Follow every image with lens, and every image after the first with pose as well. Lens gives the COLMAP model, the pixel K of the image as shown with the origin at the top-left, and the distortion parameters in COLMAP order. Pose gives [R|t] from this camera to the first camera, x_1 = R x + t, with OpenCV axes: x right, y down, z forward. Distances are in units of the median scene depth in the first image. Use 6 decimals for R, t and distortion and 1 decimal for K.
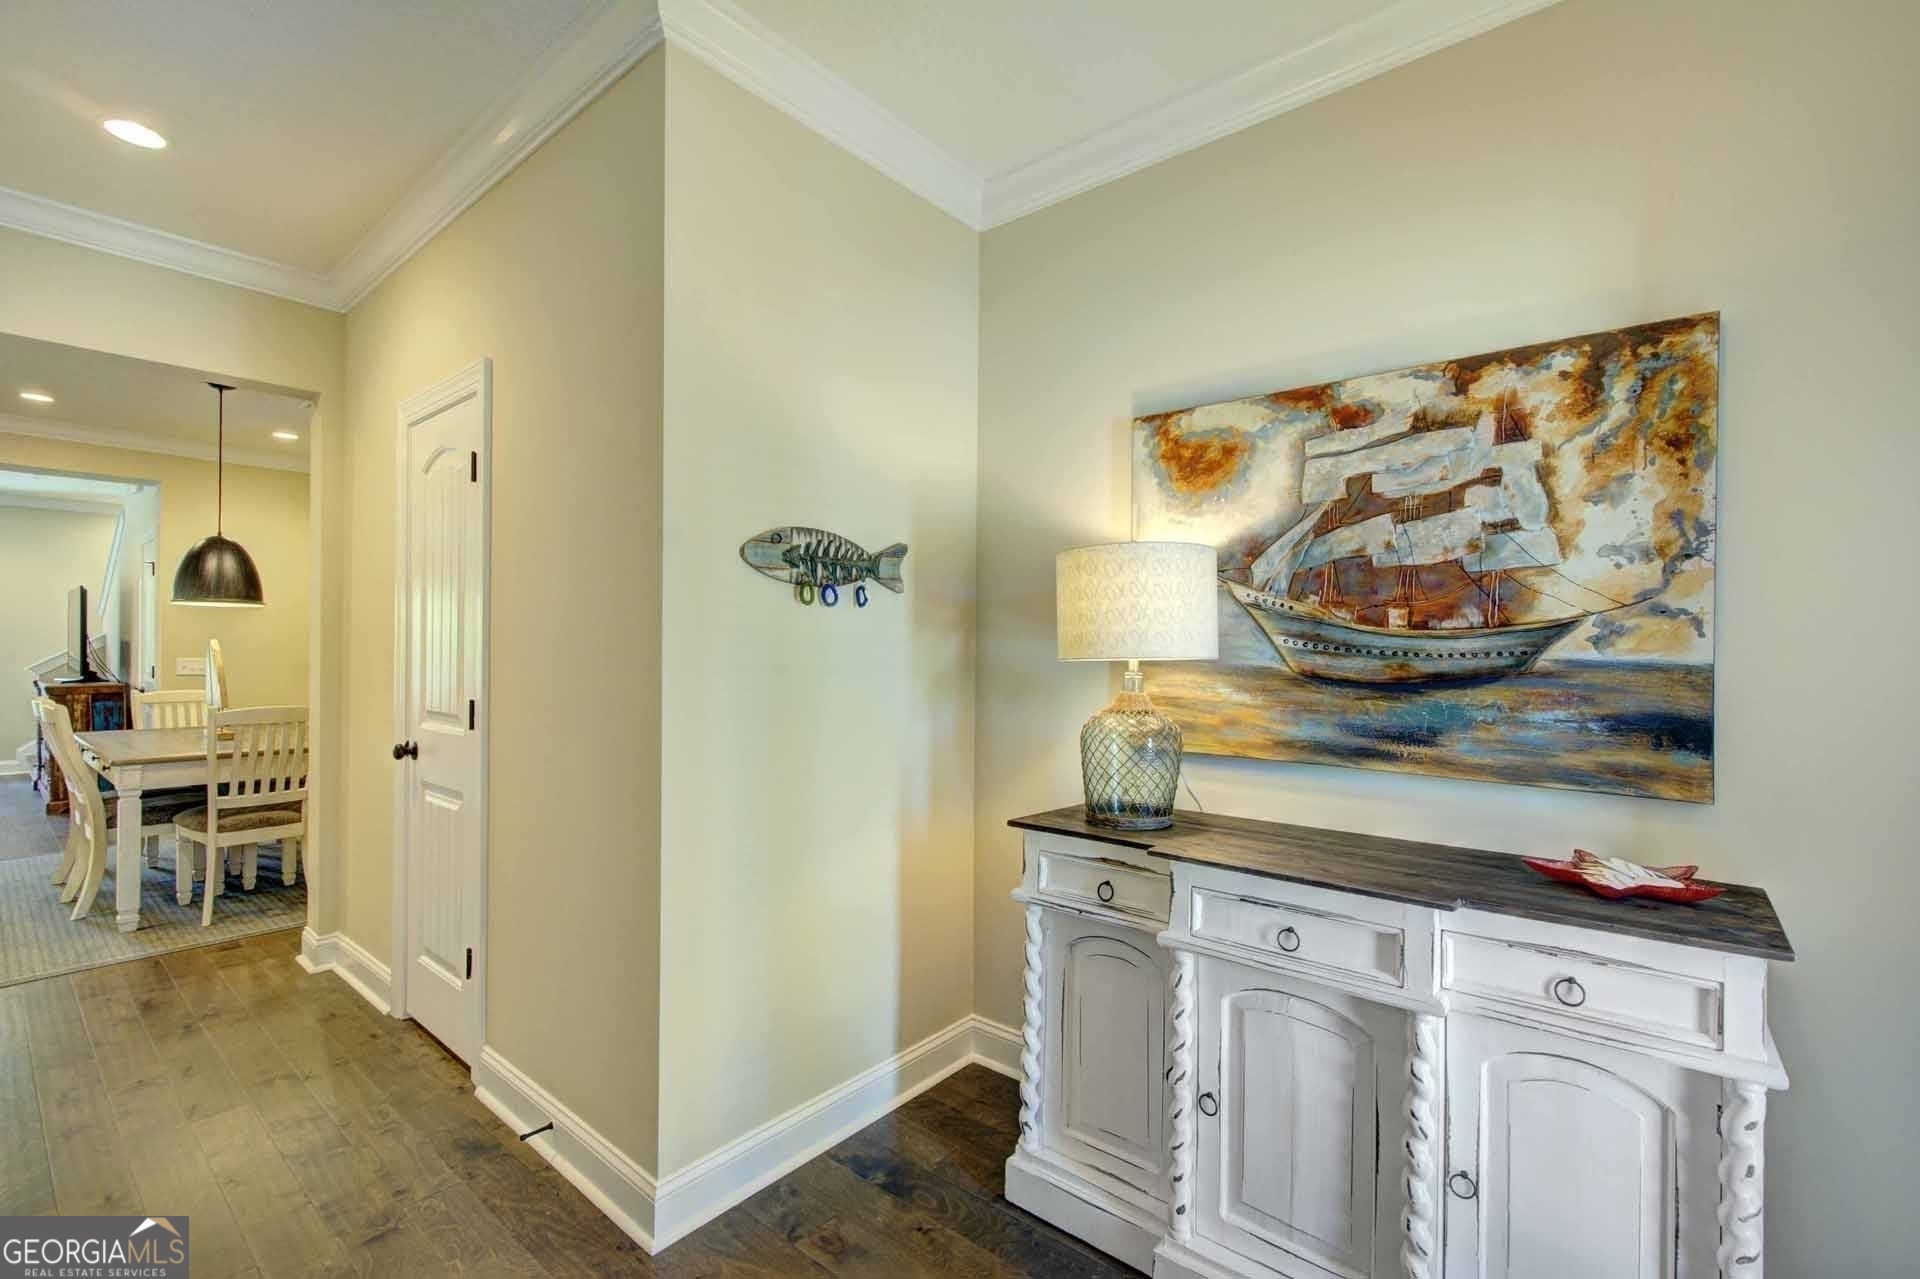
lens RADIAL K [[831.7, 0, 977.6], [0, 831.7, 645.2], [0, 0, 1]] dist [-0.000536, -0.000173]
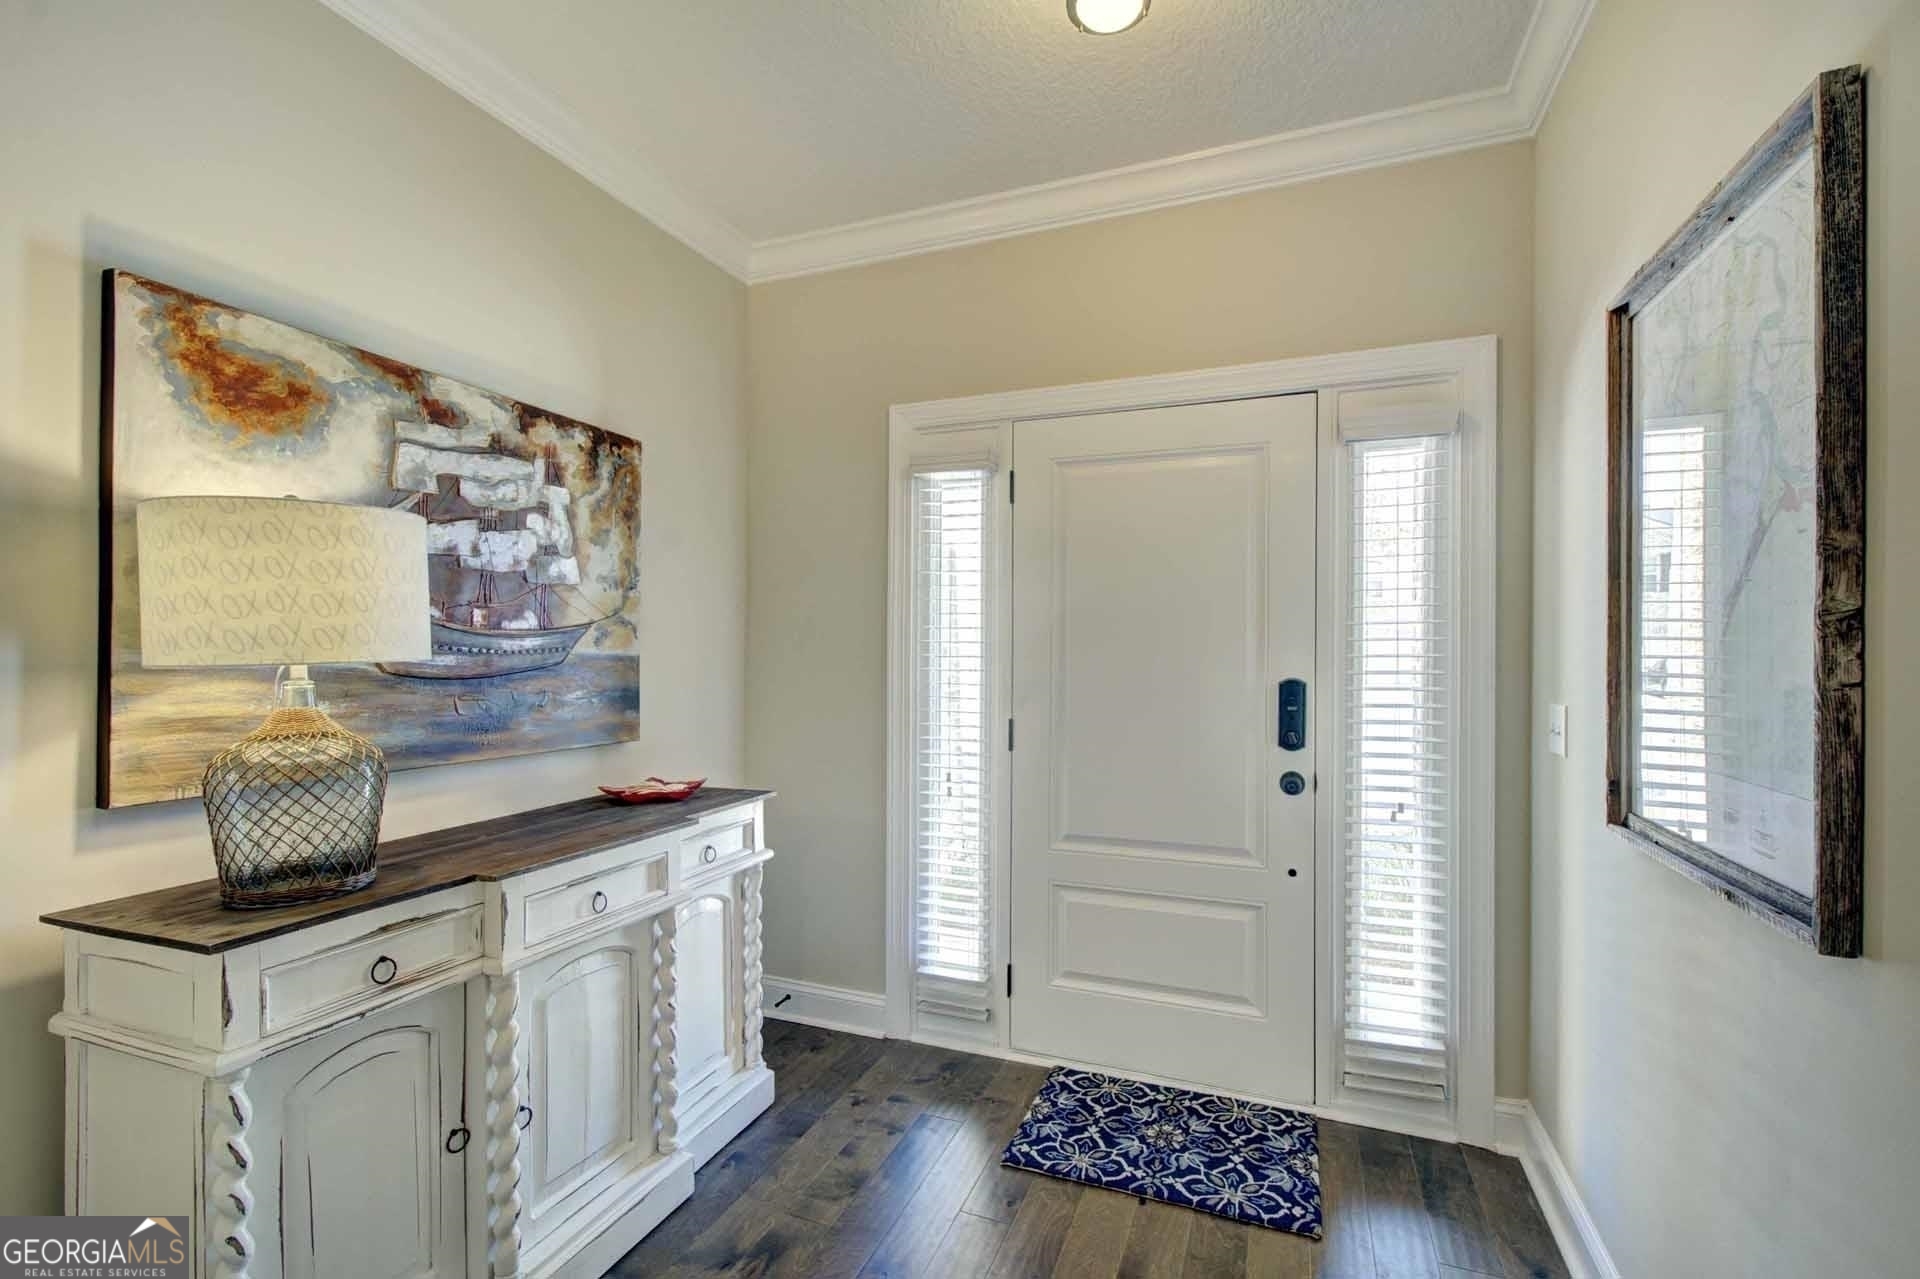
lens RADIAL K [[831.7, 0, 977.6], [0, 831.7, 645.2], [0, 0, 1]] dist [-0.000536, -0.000173]
pose [[-0.320410, -0.004301, 0.947269, -0.755662], [-0.010689, 0.999942, 0.000925, -0.005341], [-0.947219, -0.009829, -0.320438, 0.759720]]
